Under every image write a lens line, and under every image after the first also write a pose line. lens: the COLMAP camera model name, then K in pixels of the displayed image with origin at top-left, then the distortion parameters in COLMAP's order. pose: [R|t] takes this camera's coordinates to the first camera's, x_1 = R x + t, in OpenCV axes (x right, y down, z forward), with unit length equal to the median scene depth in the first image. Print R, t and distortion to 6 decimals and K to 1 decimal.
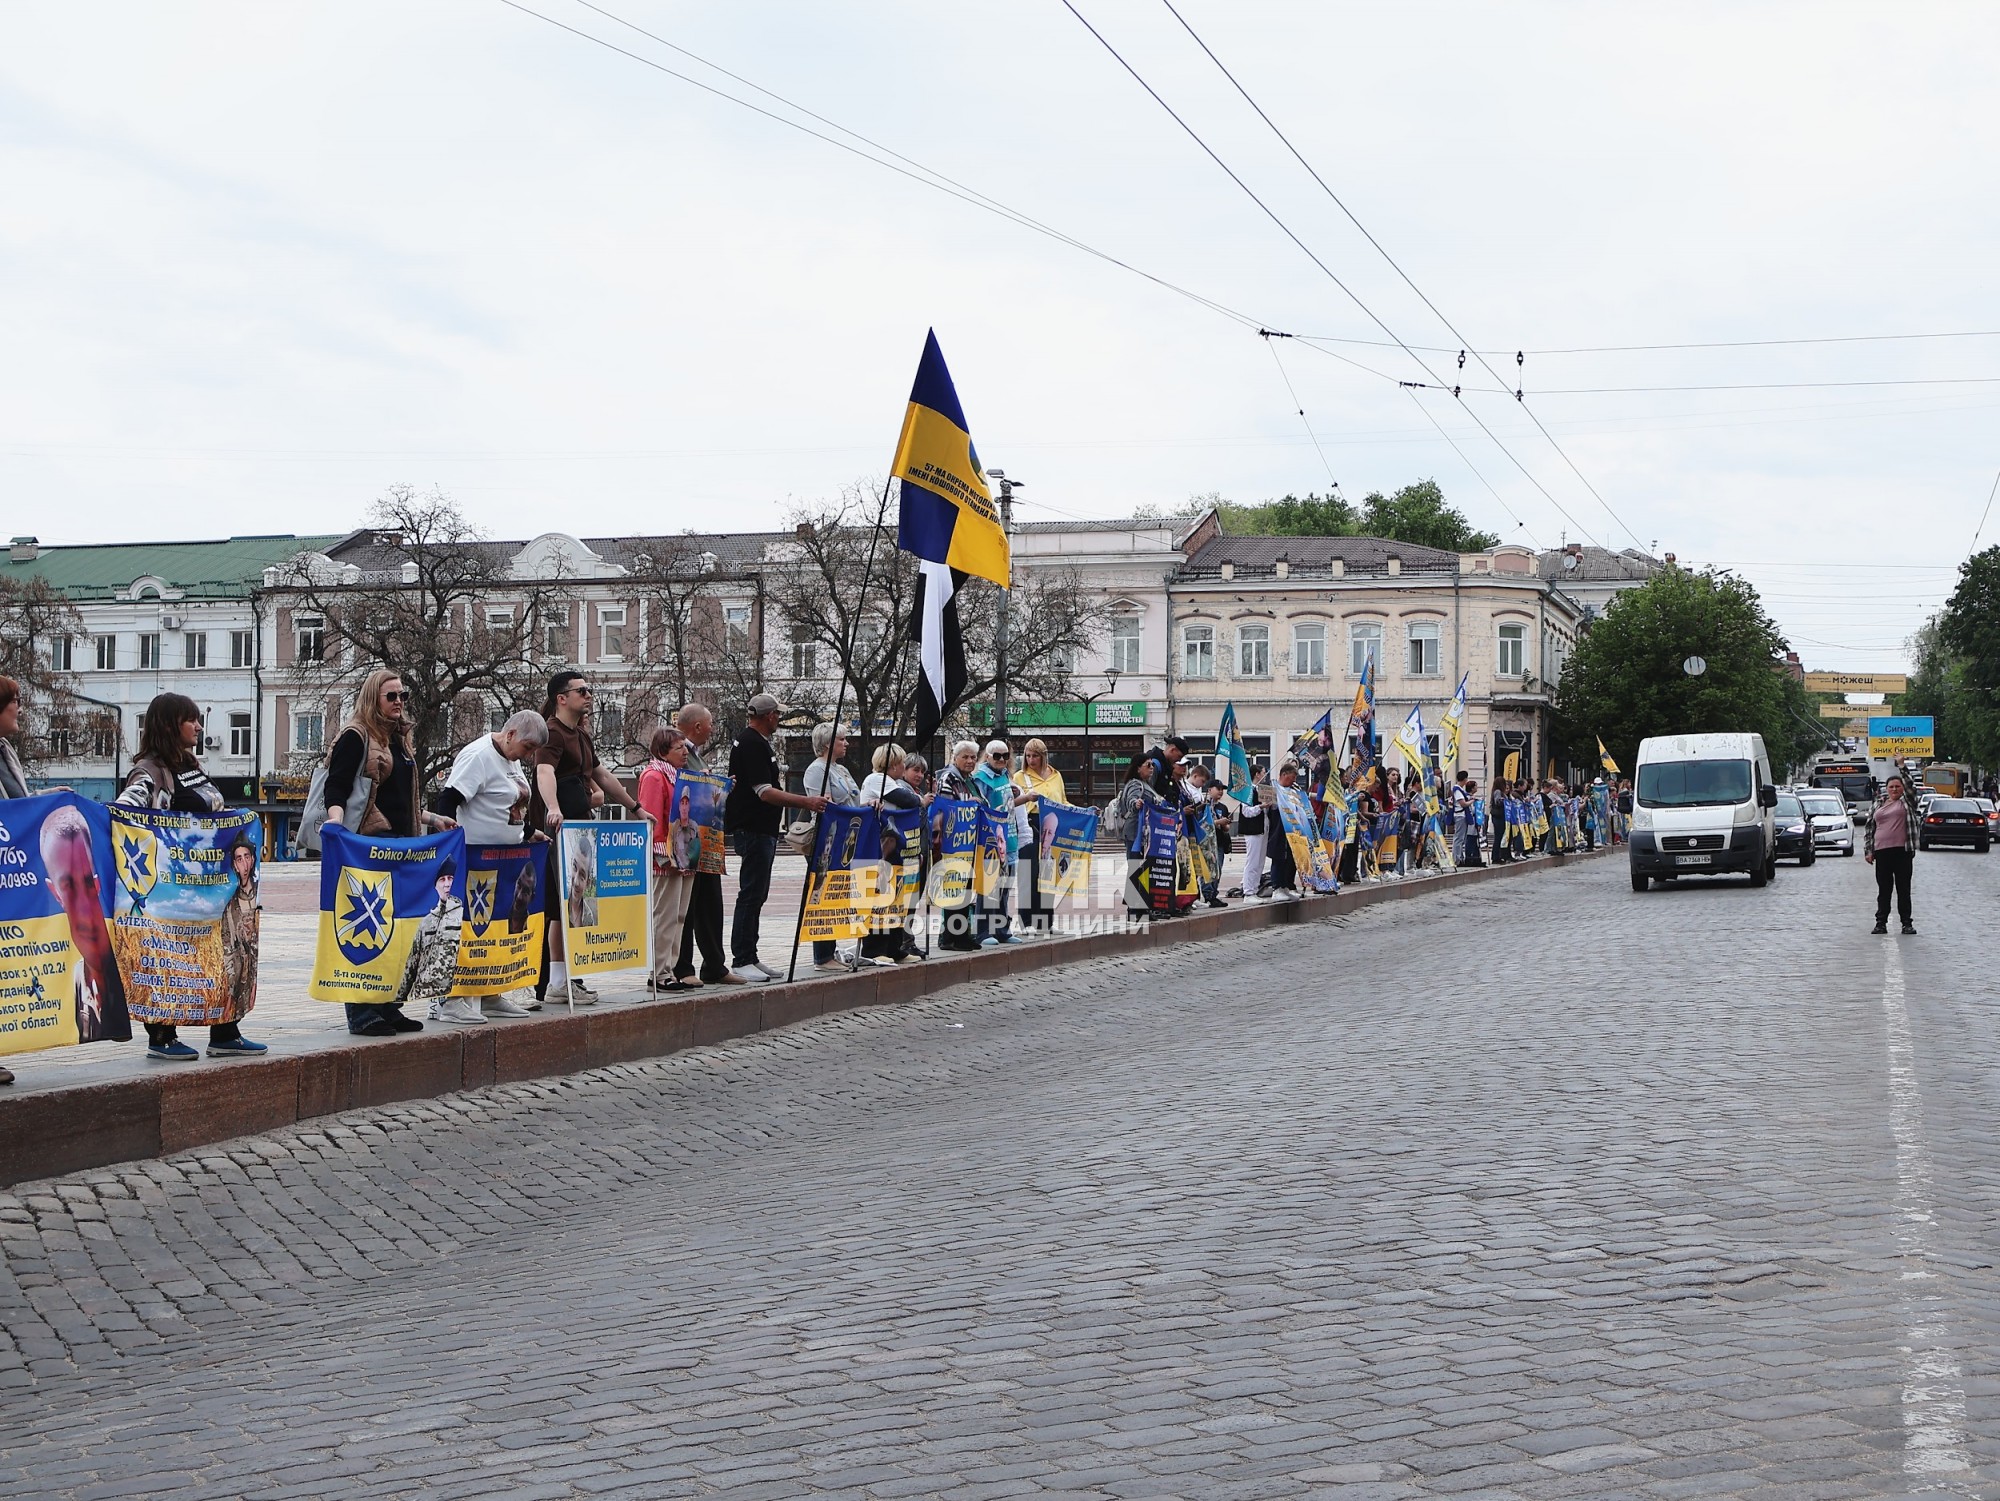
lens RADIAL K [[2685.6, 0, 999.9], [0, 2685.6, 751.3], [0, 0, 1]] dist [-0.025041, 0.000000]
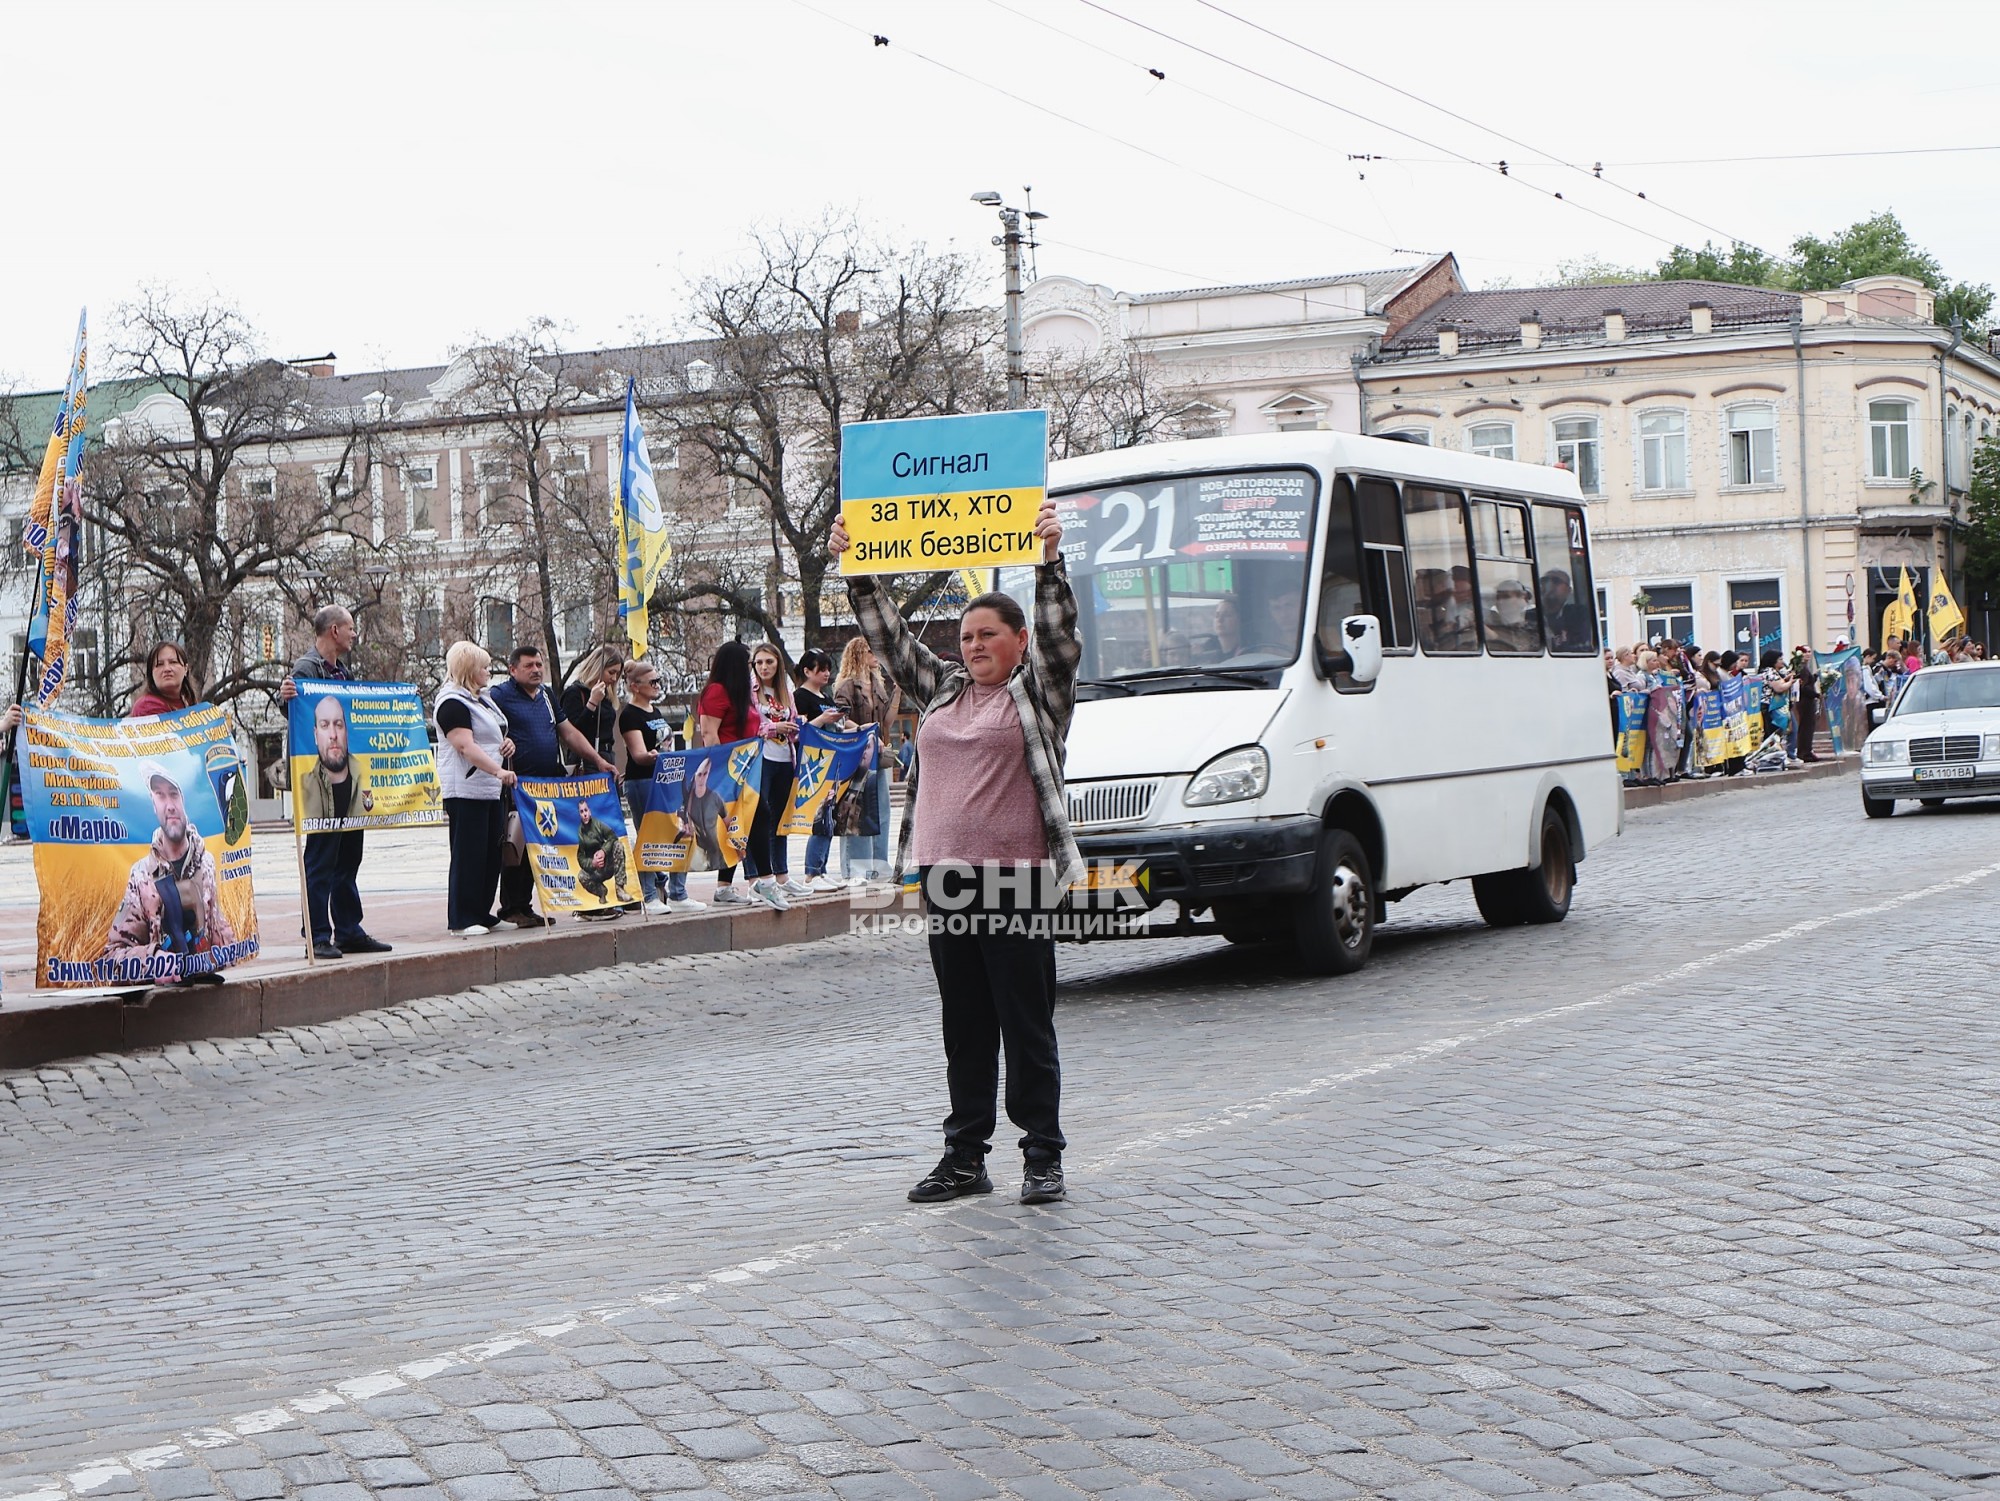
lens RADIAL K [[3439.6, 0, 995.9], [0, 3439.6, 757.0], [0, 0, 1]] dist [-0.030401, 0.000000]
pose [[0.989229, -0.040870, -0.140552, 0.090702], [0.045497, 0.998518, 0.029861, 0.003518], [0.139123, -0.035934, 0.989623, 0.157539]]
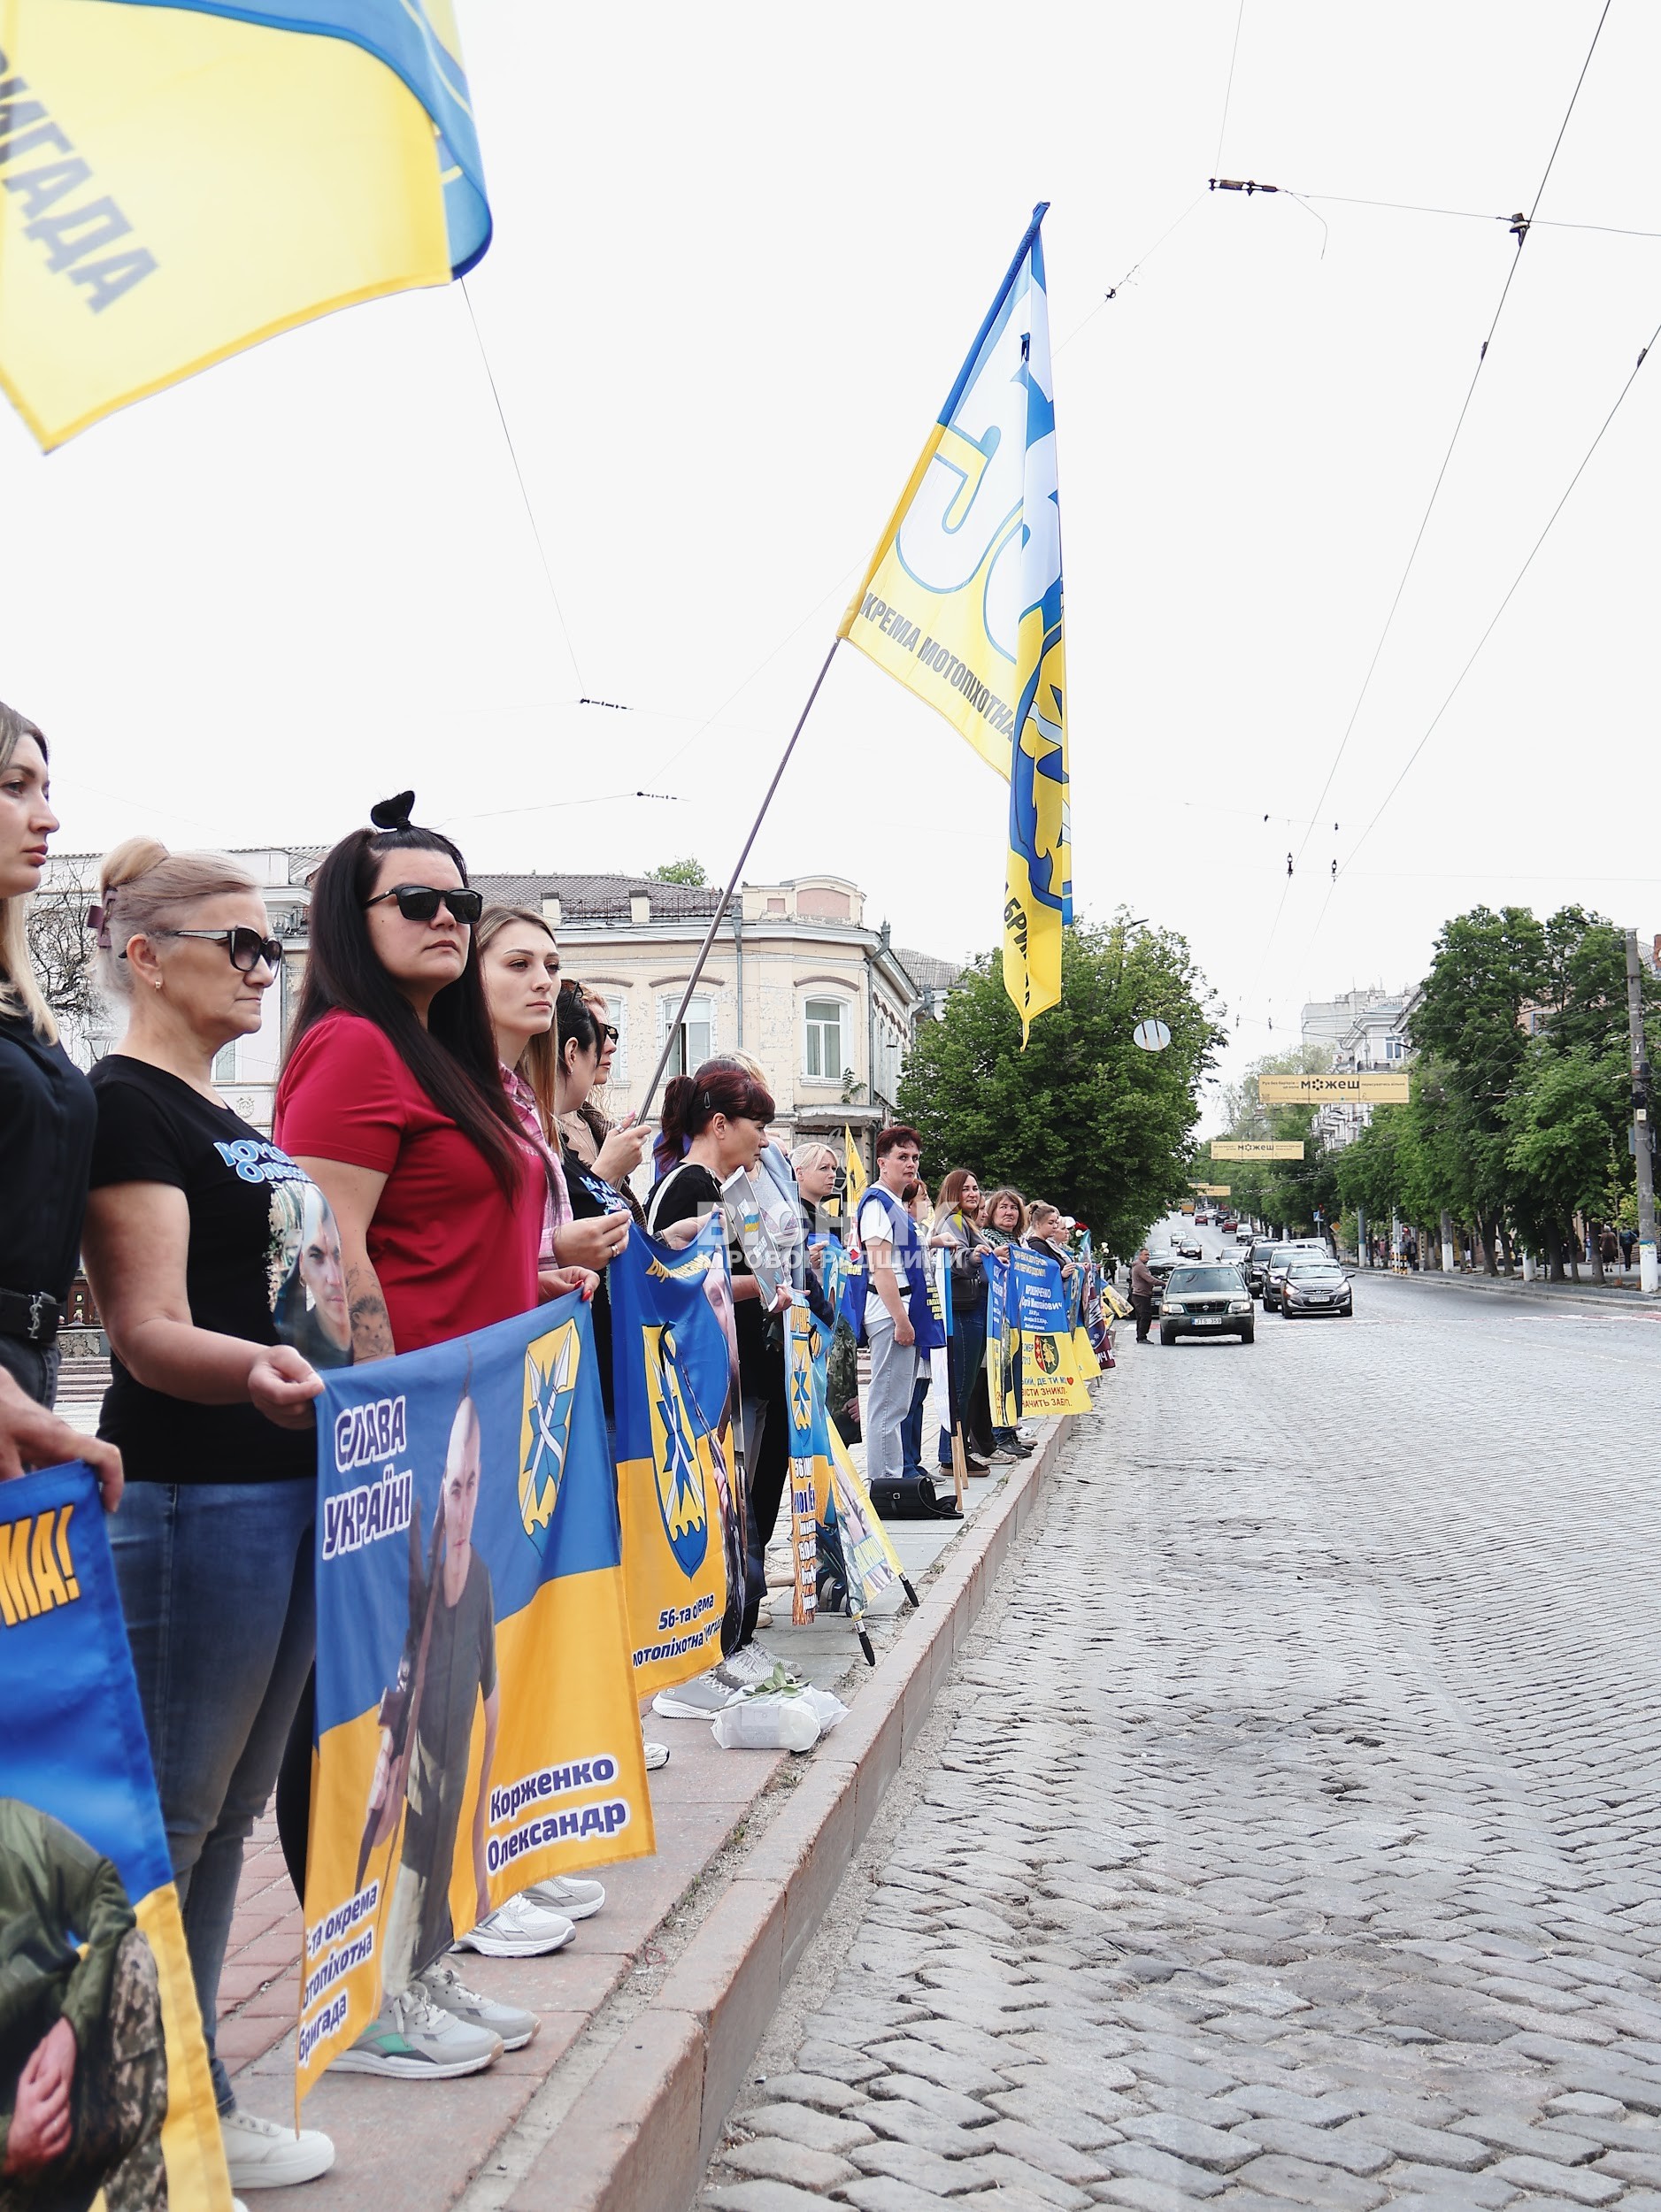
lens RADIAL K [[2970.5, 0, 831.9], [0, 2970.5, 1101.0], [0, 0, 1]] dist [-0.025041, 0.000000]
pose [[0.978503, -0.006318, 0.206135, 0.046388], [0.015367, 0.998986, -0.042327, 0.006726], [-0.205659, 0.044585, 0.977608, 0.307514]]
